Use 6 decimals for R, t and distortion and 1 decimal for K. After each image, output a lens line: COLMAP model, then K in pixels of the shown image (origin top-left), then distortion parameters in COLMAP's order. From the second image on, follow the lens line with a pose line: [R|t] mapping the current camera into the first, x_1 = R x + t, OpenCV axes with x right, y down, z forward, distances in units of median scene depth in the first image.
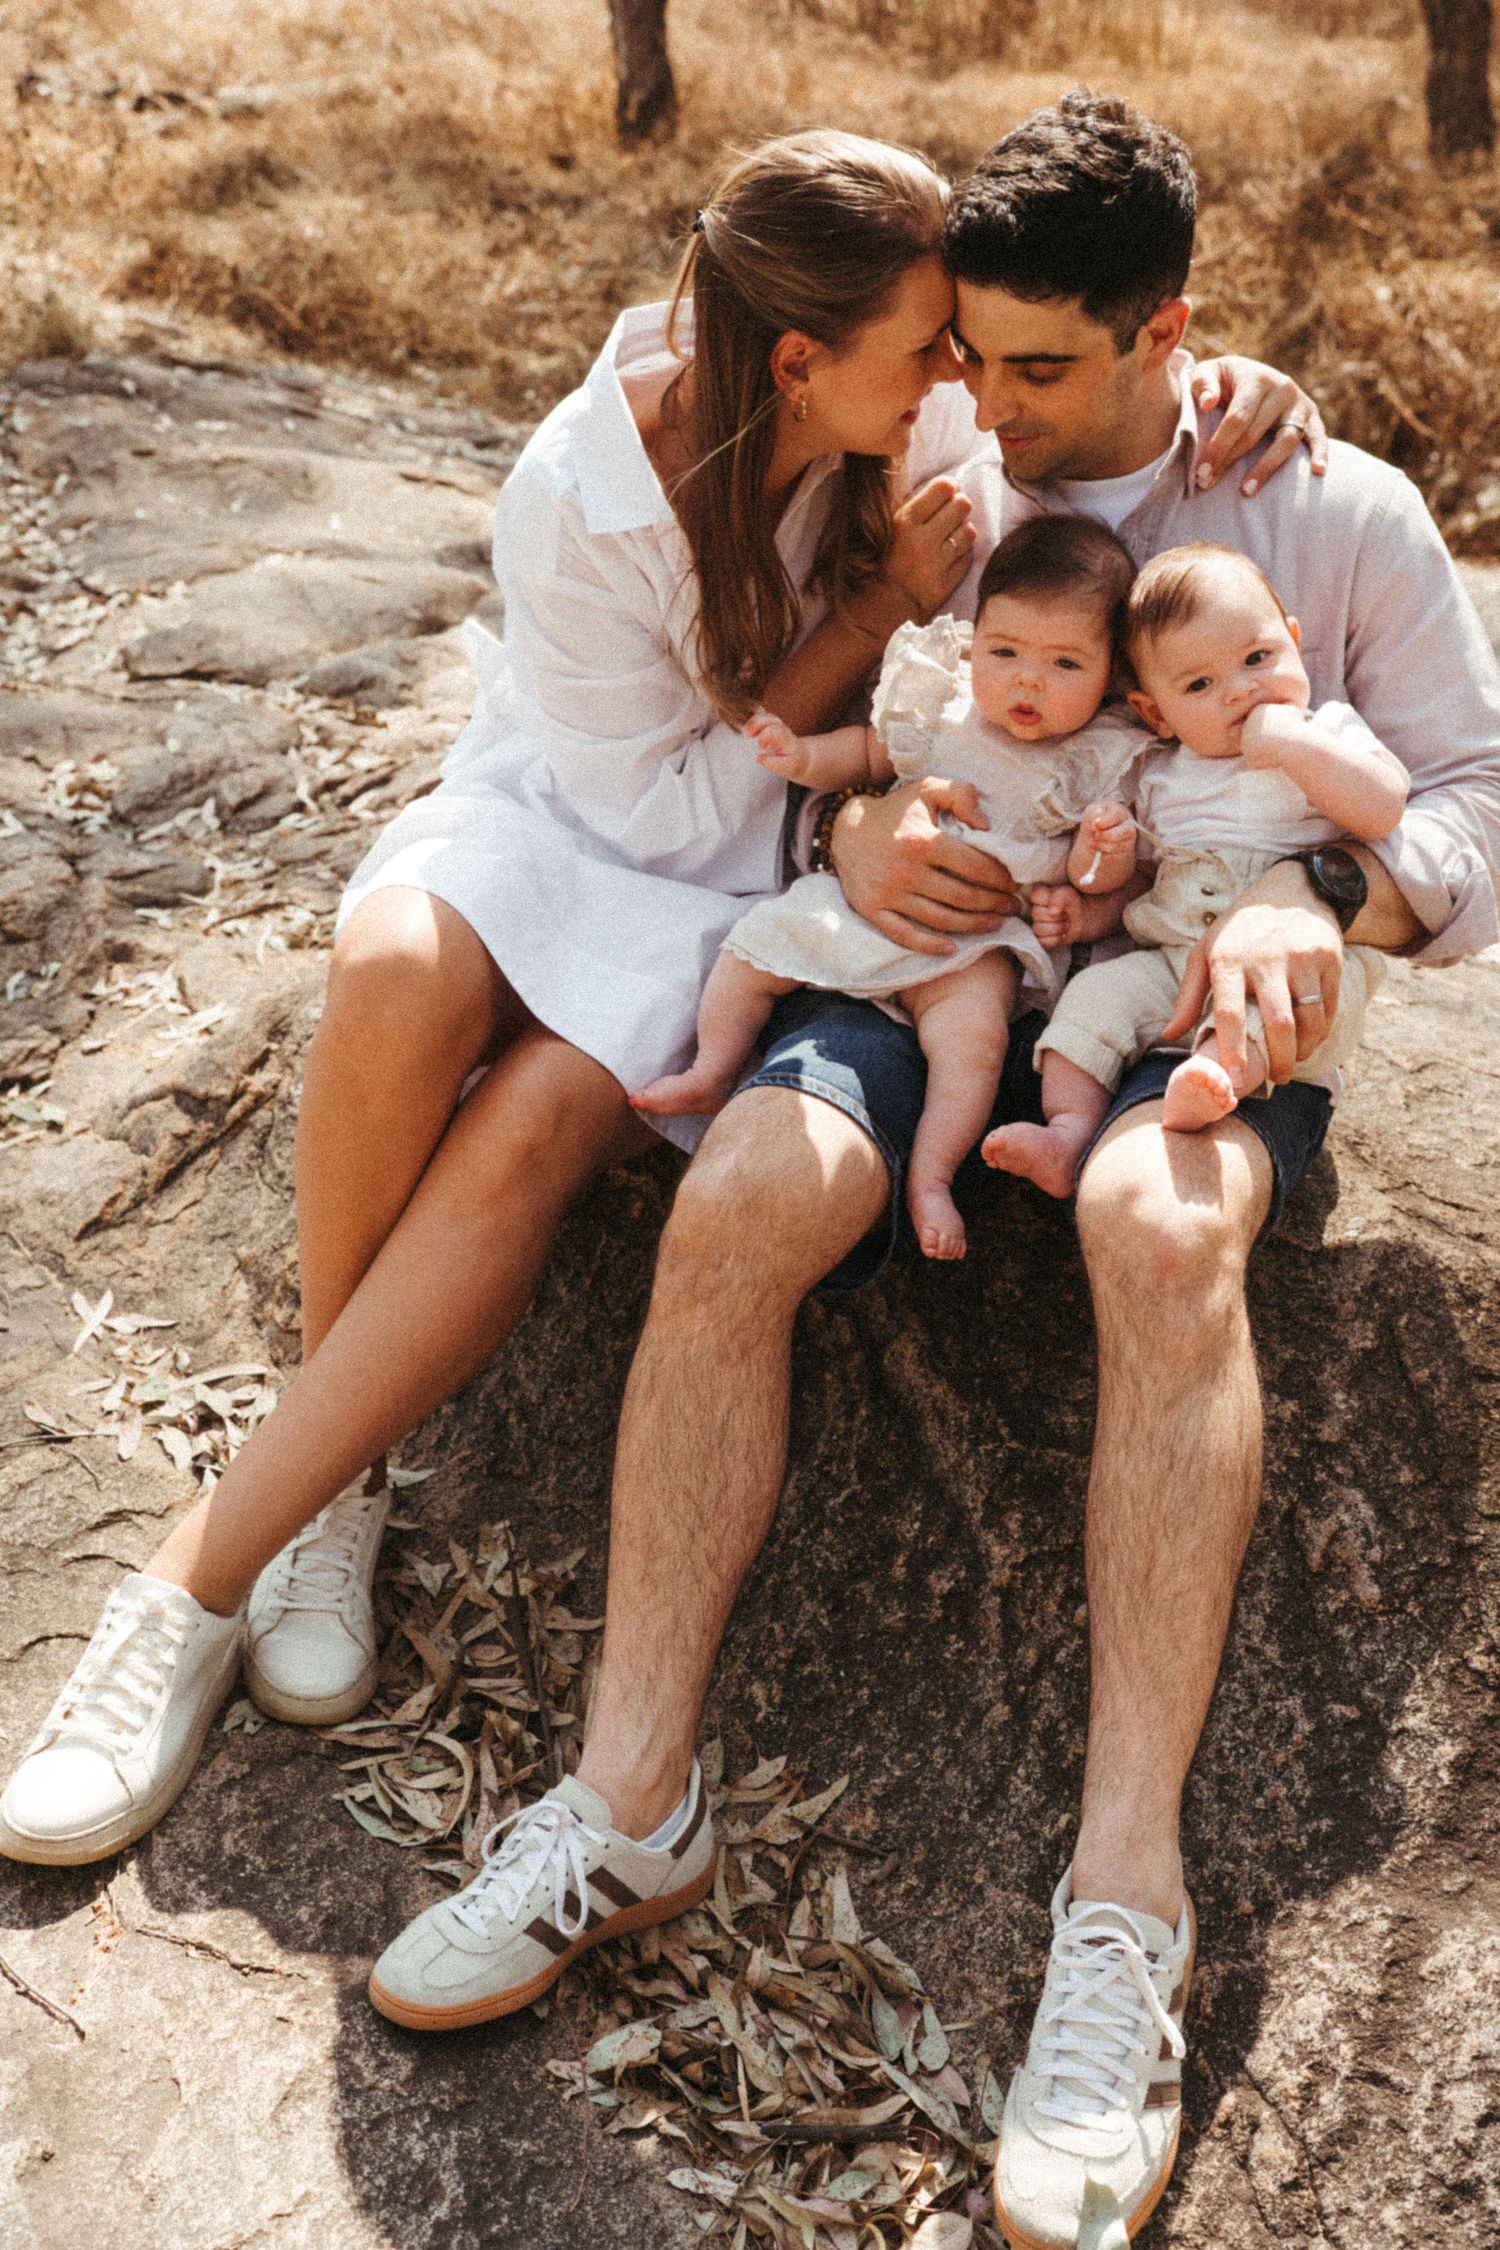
lens RADIAL K [[2368.6, 0, 772.1], [0, 2368.6, 1115.1], [0, 0, 1]] dist [-0.039899, 0.182925]
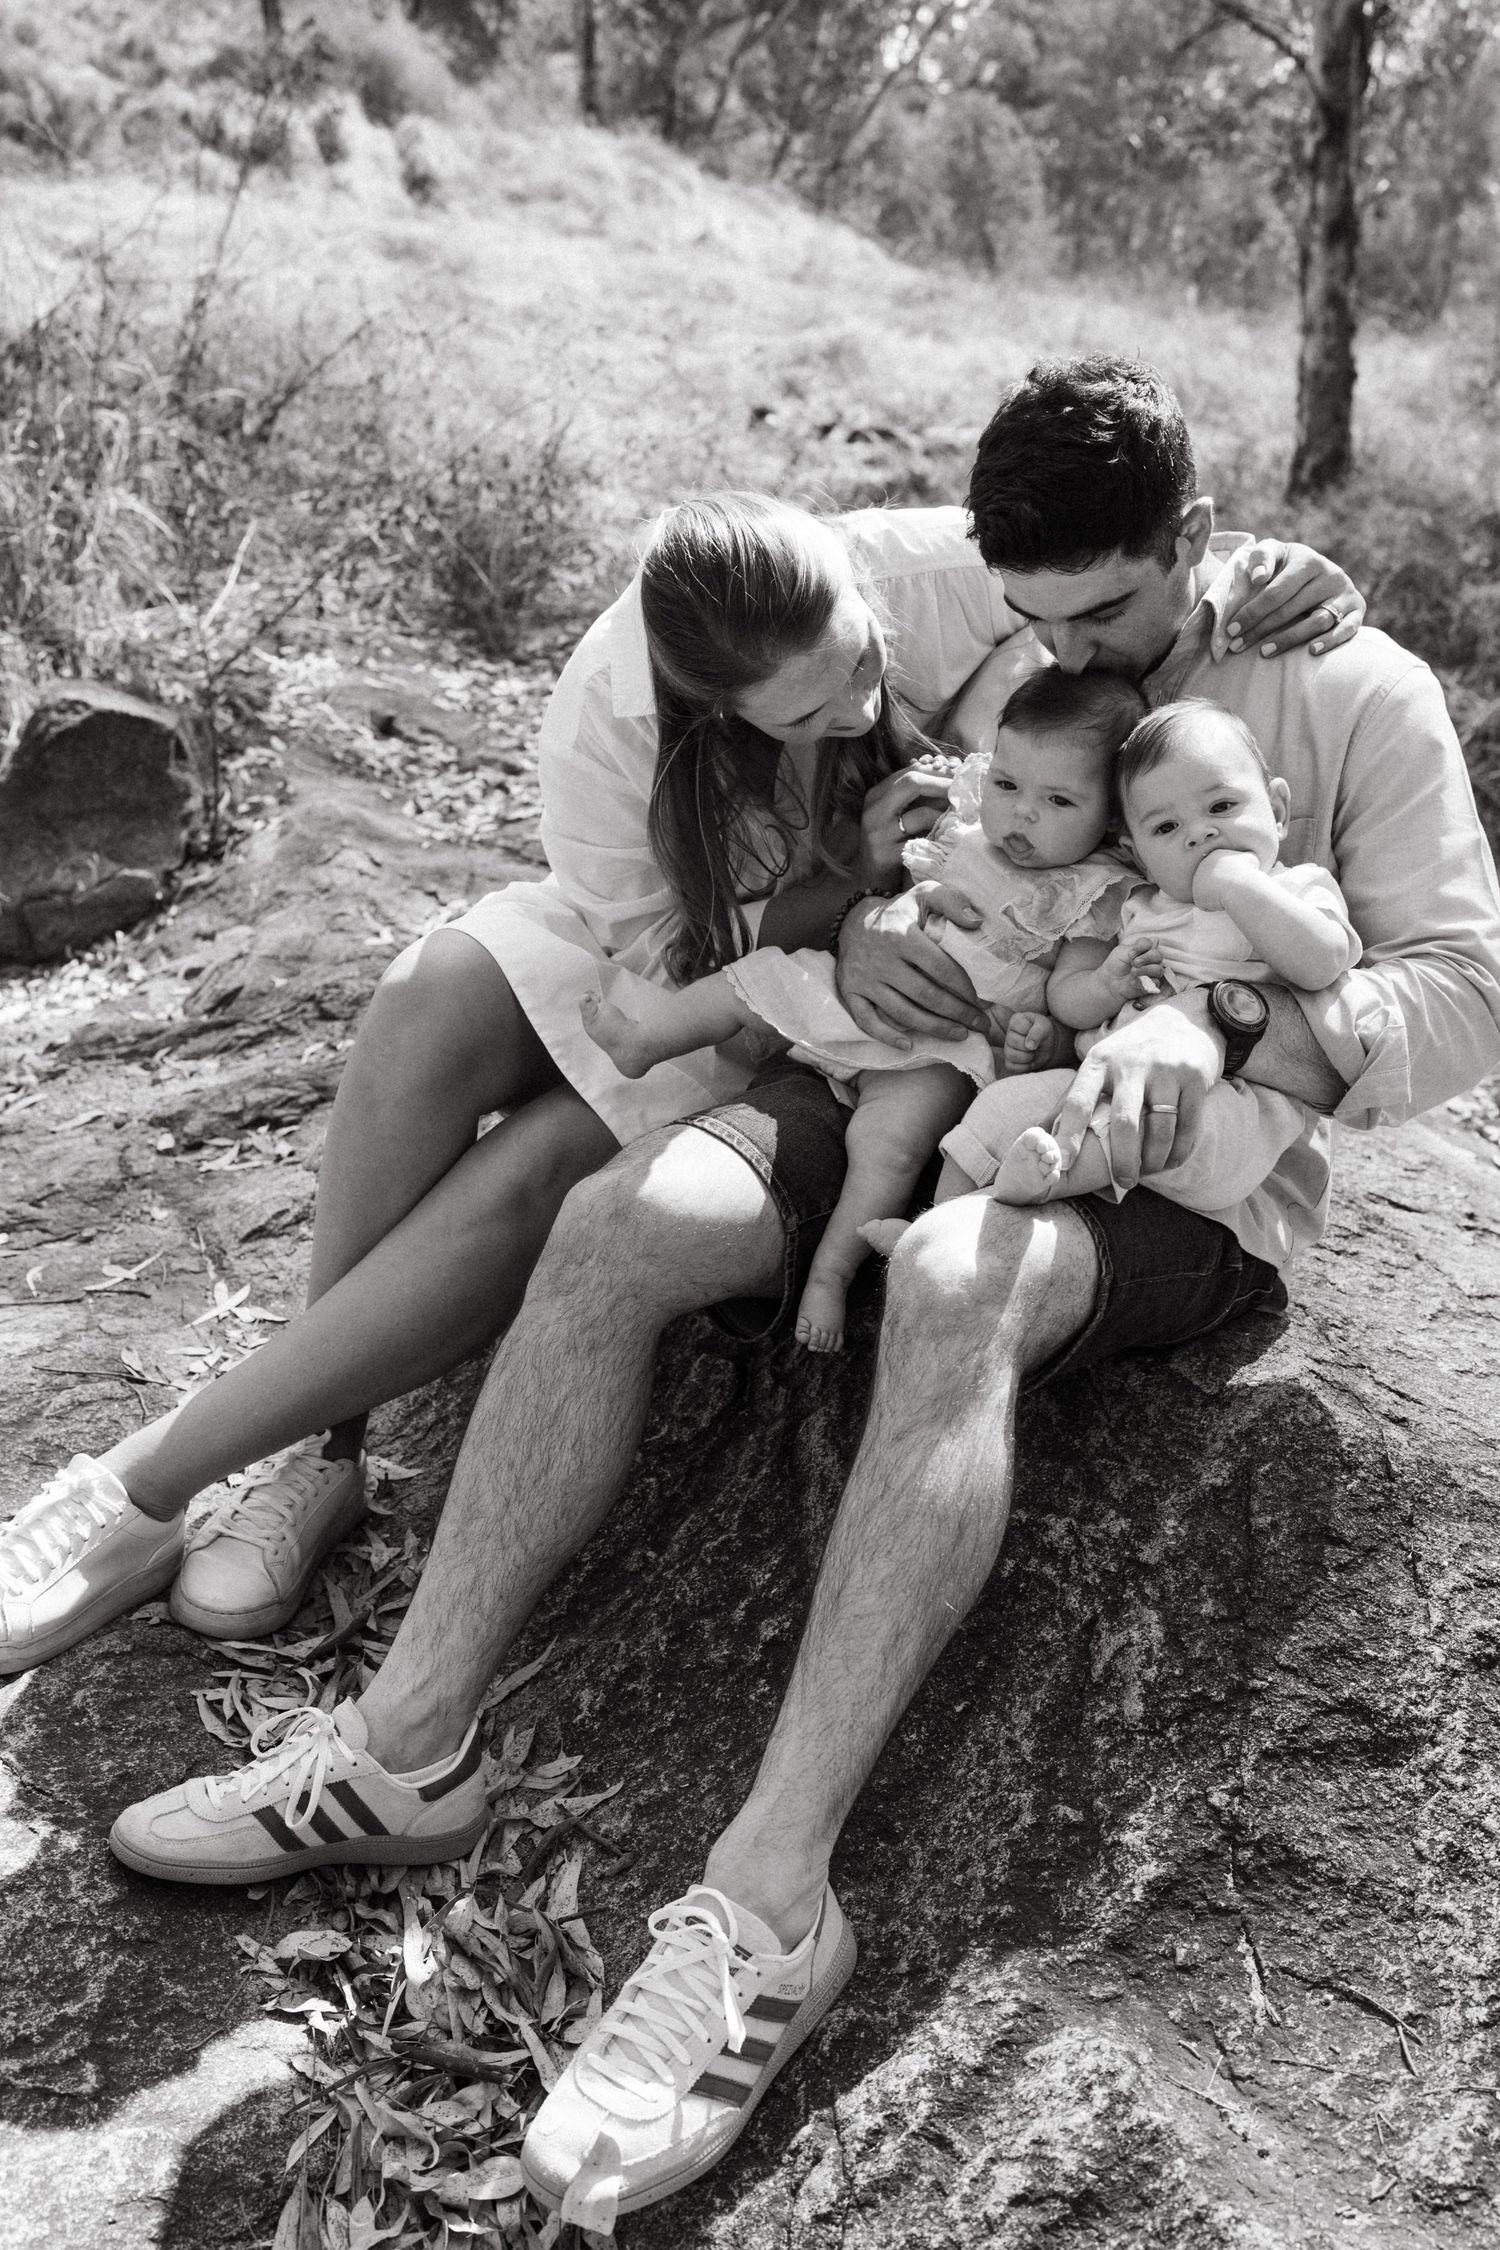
lens RADIAL K [[2385.7, 0, 751.5], [0, 2385.7, 1085.8], [0, 0, 1]] dist [-0.028626, 0.106985]
pose [[0.941767, 0.148920, -0.301492, 0.358295], [-0.195170, 0.972190, -0.129446, 0.107332], [0.273830, 0.180750, 0.944641, -0.029796]]
